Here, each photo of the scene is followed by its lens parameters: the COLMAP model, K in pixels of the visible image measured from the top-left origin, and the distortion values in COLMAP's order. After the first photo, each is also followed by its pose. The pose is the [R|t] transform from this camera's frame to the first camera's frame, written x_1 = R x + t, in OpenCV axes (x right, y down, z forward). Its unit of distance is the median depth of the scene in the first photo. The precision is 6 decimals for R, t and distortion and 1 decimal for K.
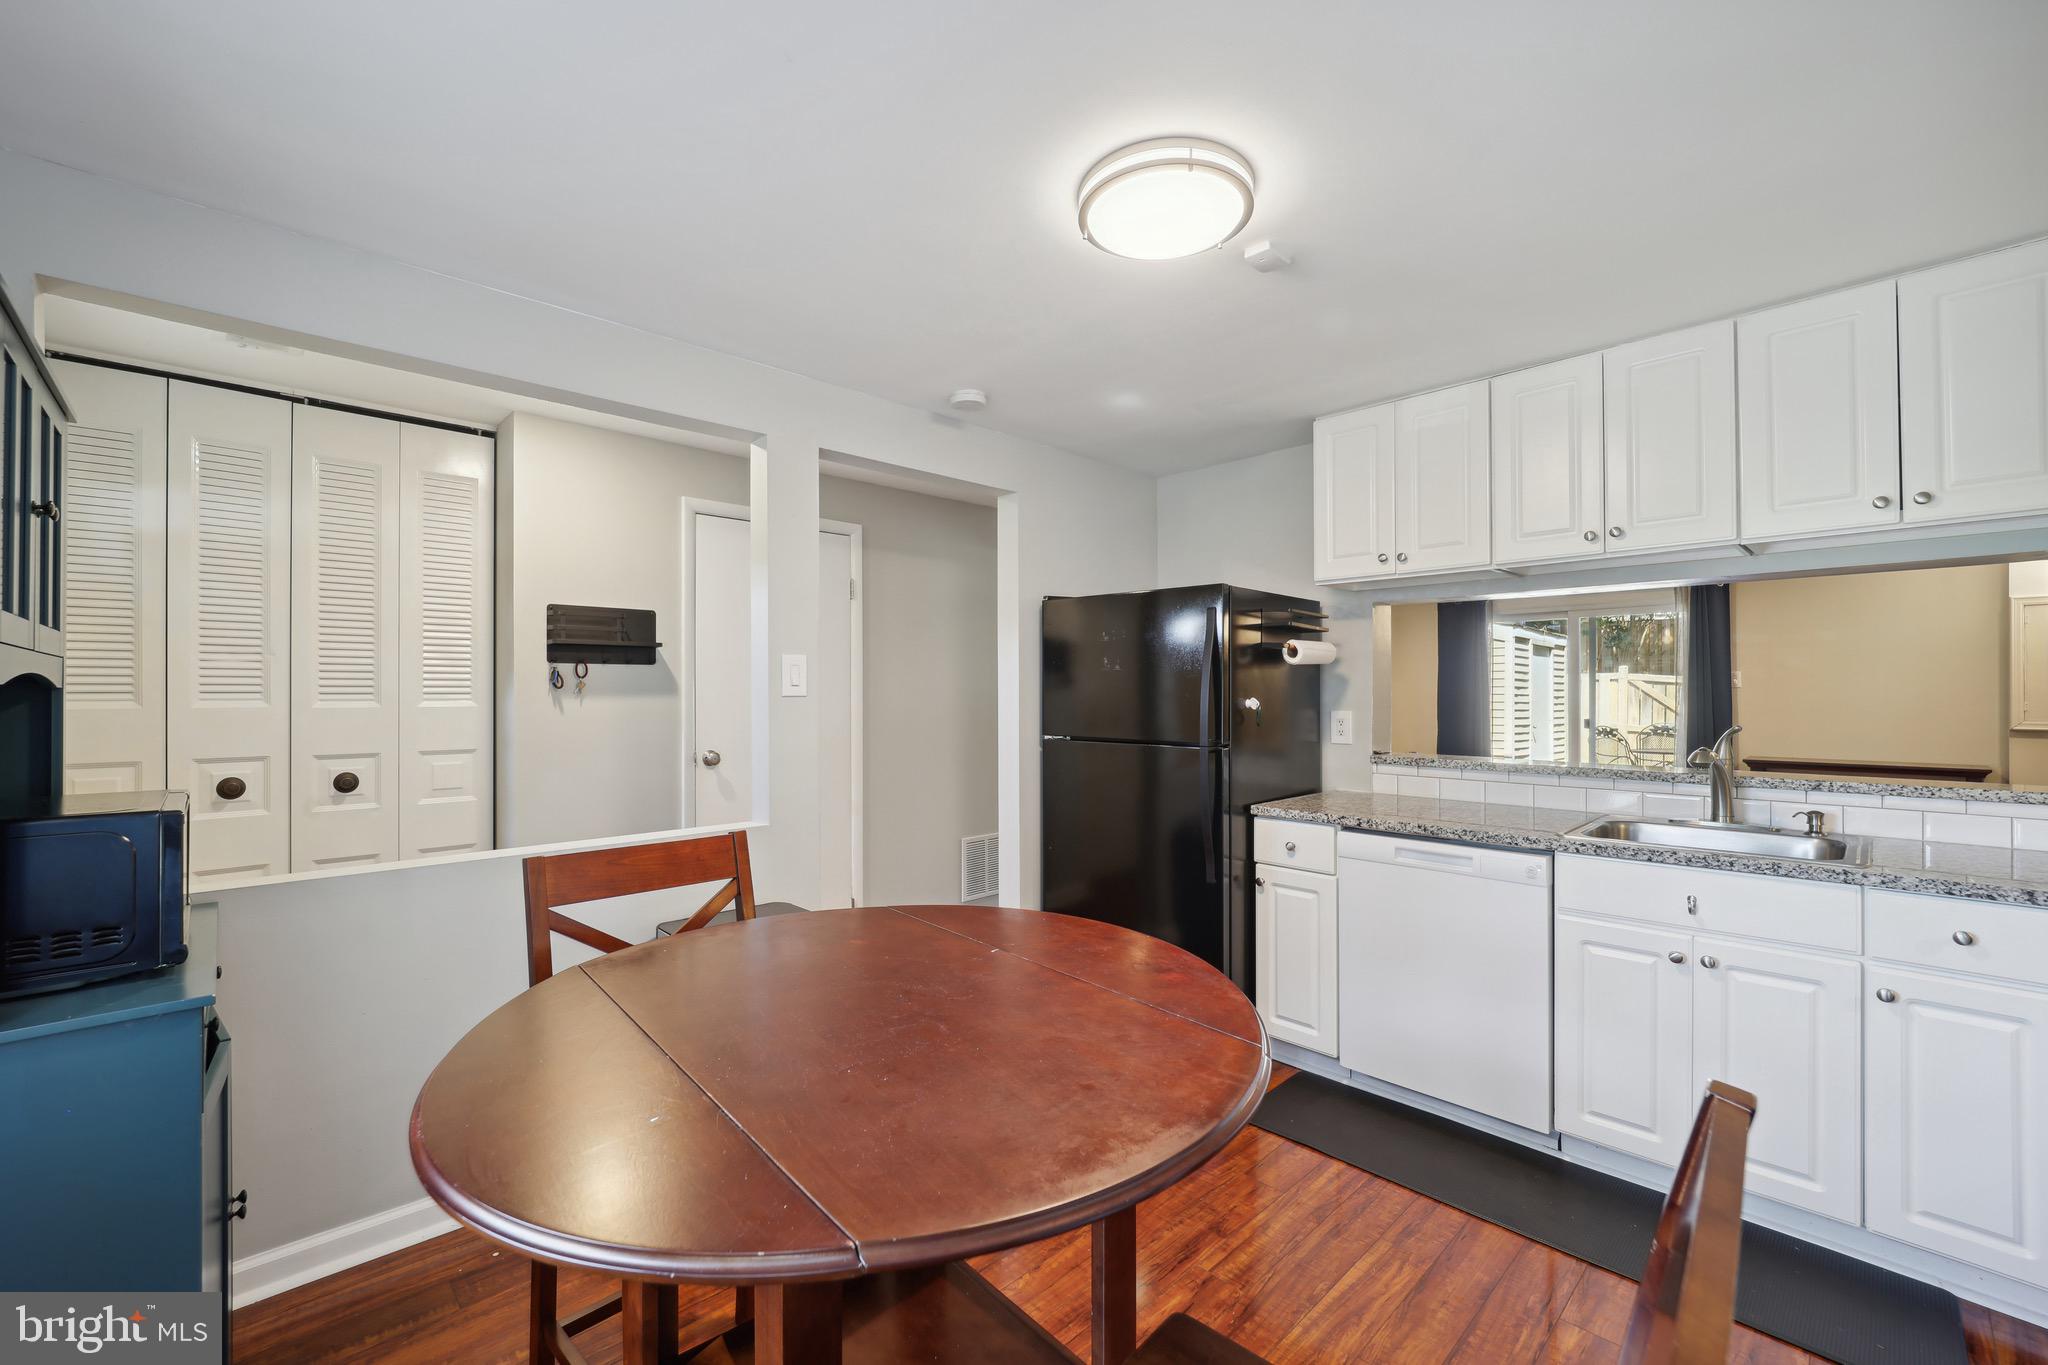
lens RADIAL K [[811.2, 0, 1027.1], [0, 811.2, 684.8], [0, 0, 1]] dist [-0.003429, -0.000056]
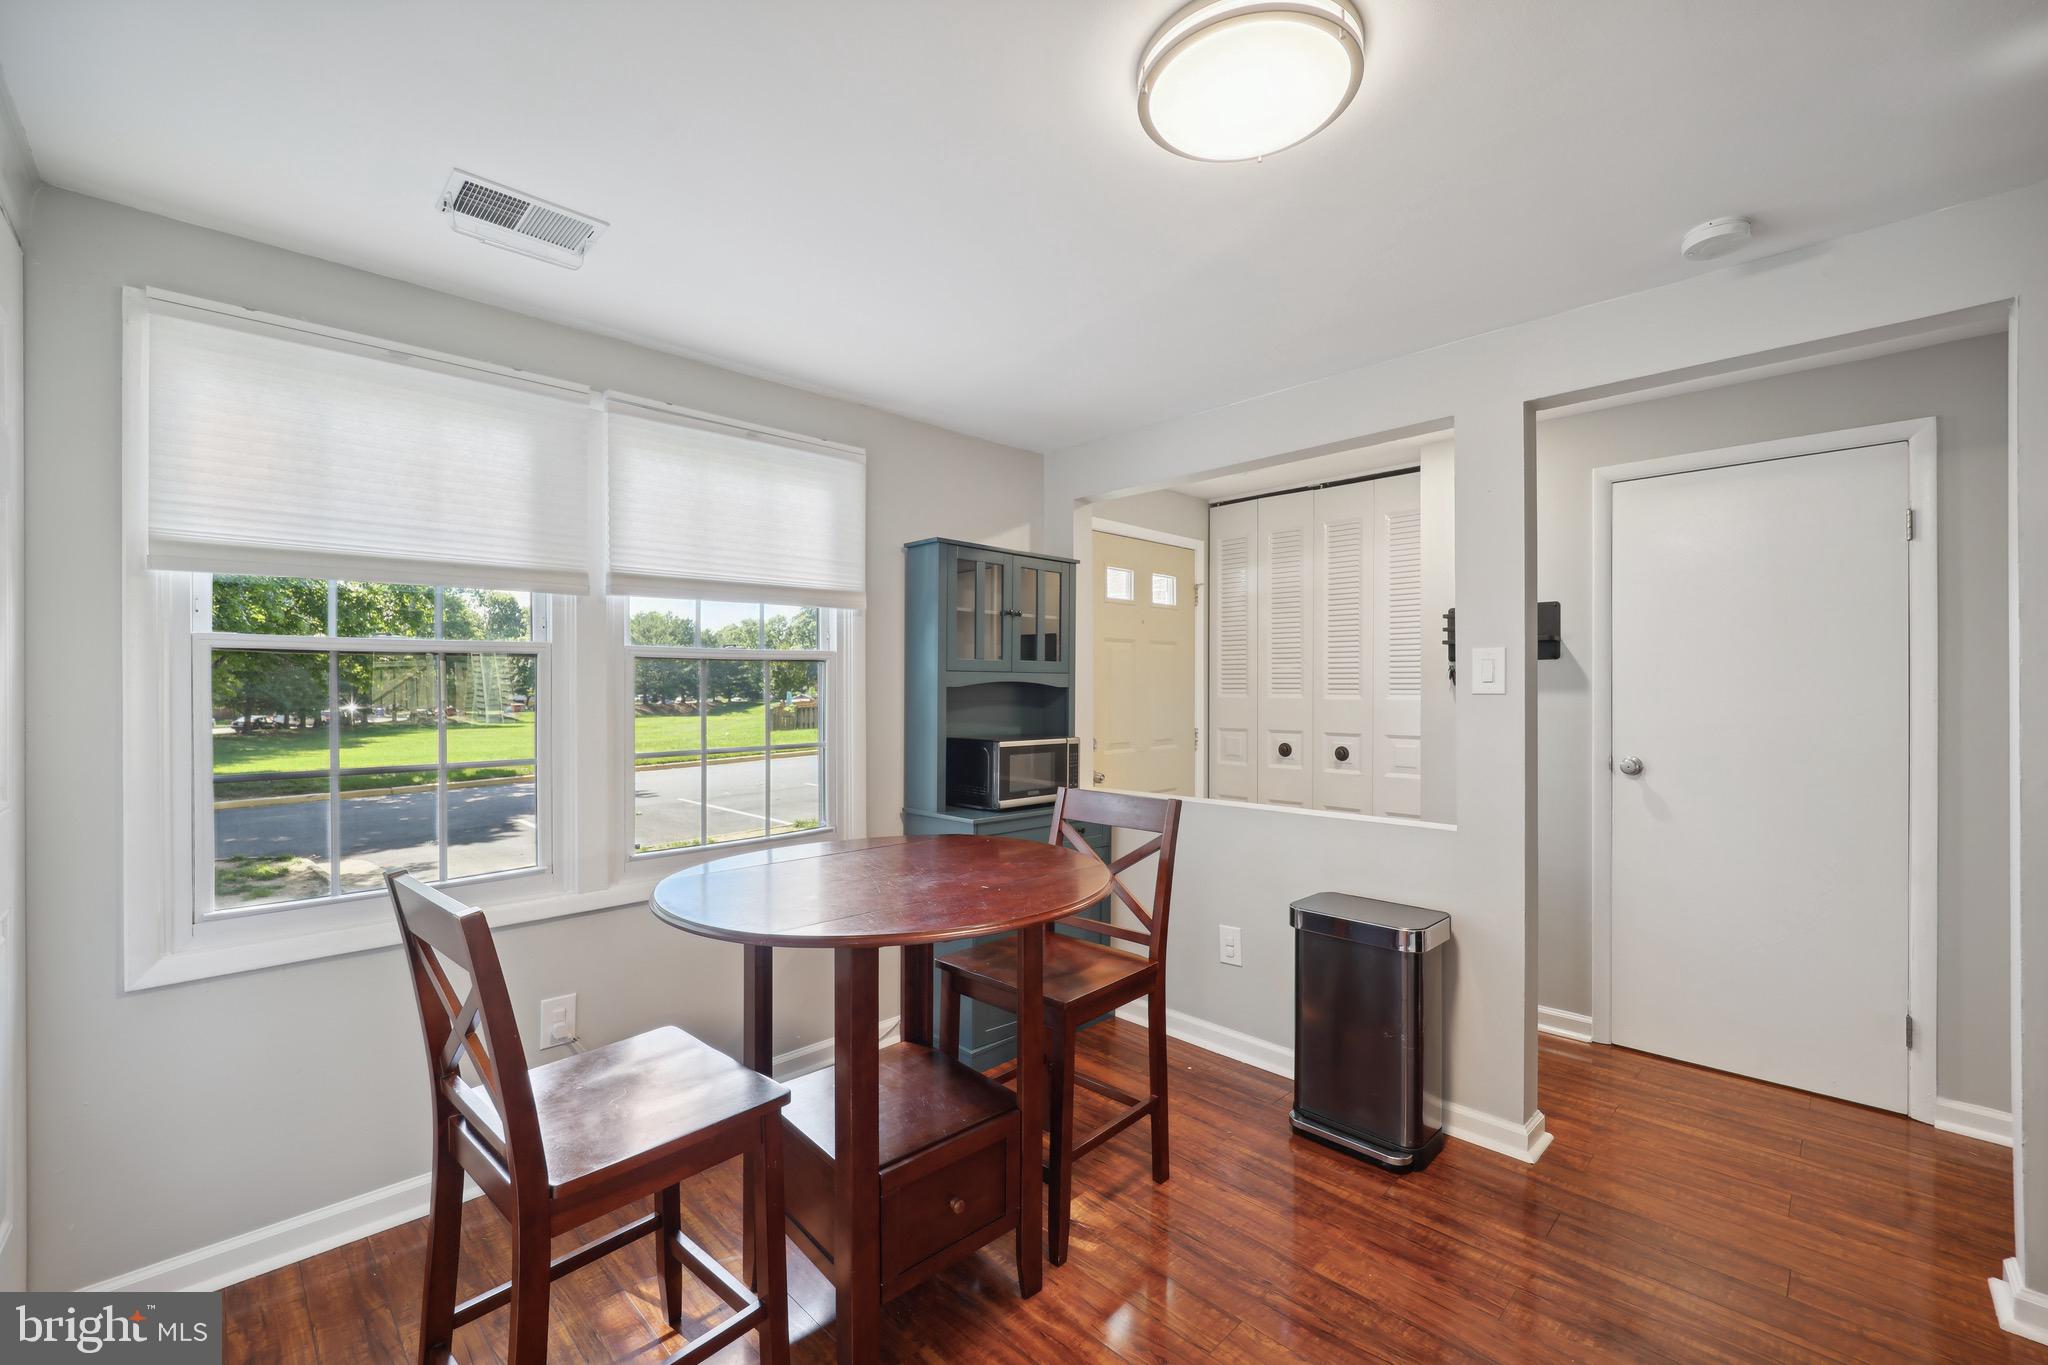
lens RADIAL K [[811.2, 0, 1028.6], [0, 811.2, 688.5], [0, 0, 1]] dist [-0.003429, -0.000056]
pose [[0.054253, -0.000614, -0.998527, 0.510766], [0.004788, 0.999988, -0.000354, 0.007905], [0.998516, -0.004762, 0.054255, 0.387424]]
